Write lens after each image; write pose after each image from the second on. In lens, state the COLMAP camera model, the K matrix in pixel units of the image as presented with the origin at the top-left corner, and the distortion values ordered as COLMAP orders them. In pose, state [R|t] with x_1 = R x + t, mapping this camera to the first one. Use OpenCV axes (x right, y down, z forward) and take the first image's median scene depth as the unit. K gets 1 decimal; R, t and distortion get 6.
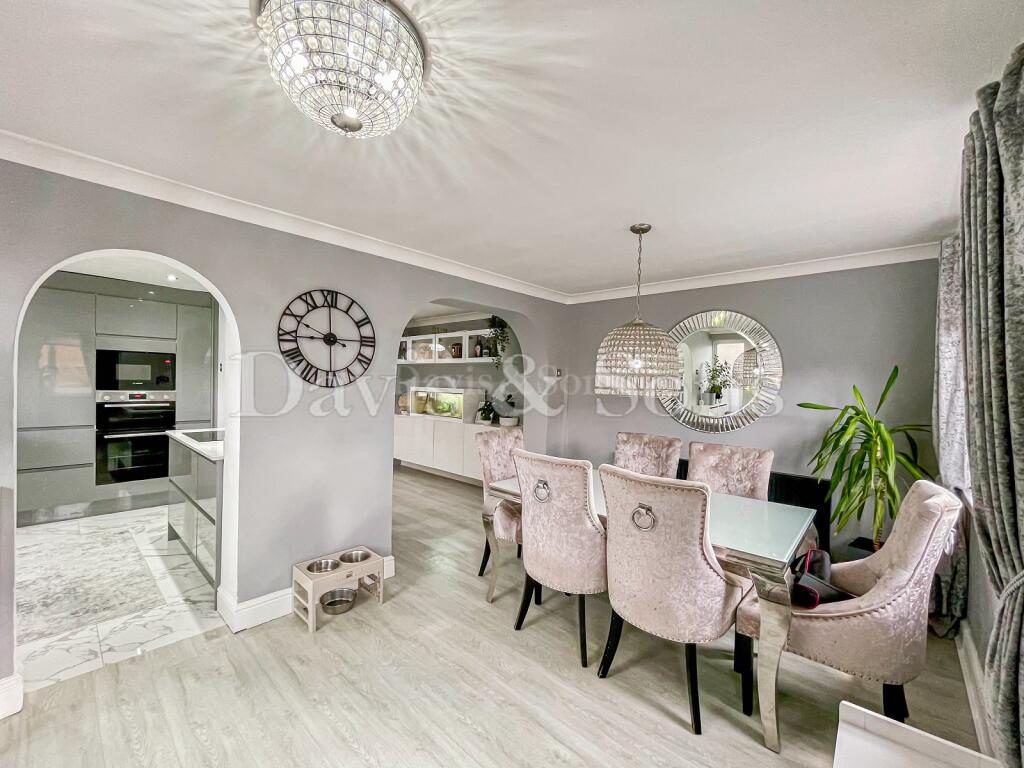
lens RADIAL K [[420.7, 0, 515.6], [0, 420.7, 379.4], [0, 0, 1]] dist [-0.003416, 0.000160]
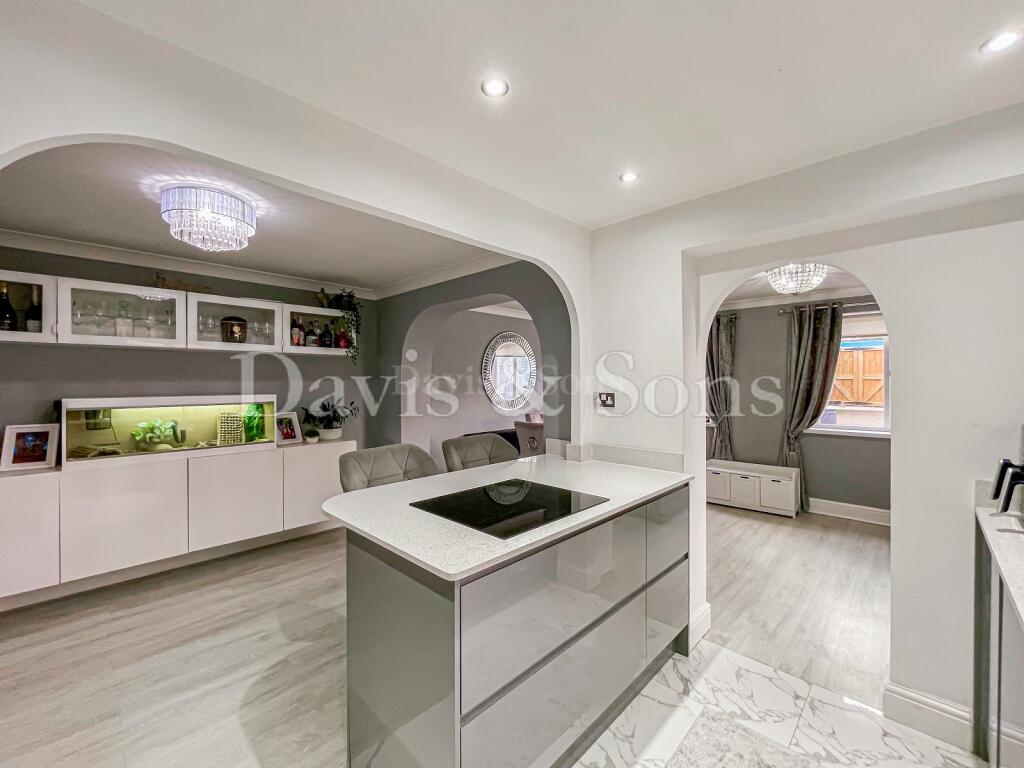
lens RADIAL K [[420.7, 0, 514.8], [0, 420.7, 379.5], [0, 0, 1]] dist [-0.003416, 0.000160]
pose [[0.030724, -0.021234, 0.999302, -0.796892], [-0.001976, 0.999771, 0.021305, -0.014776], [-0.999526, -0.002629, 0.030675, 0.675238]]
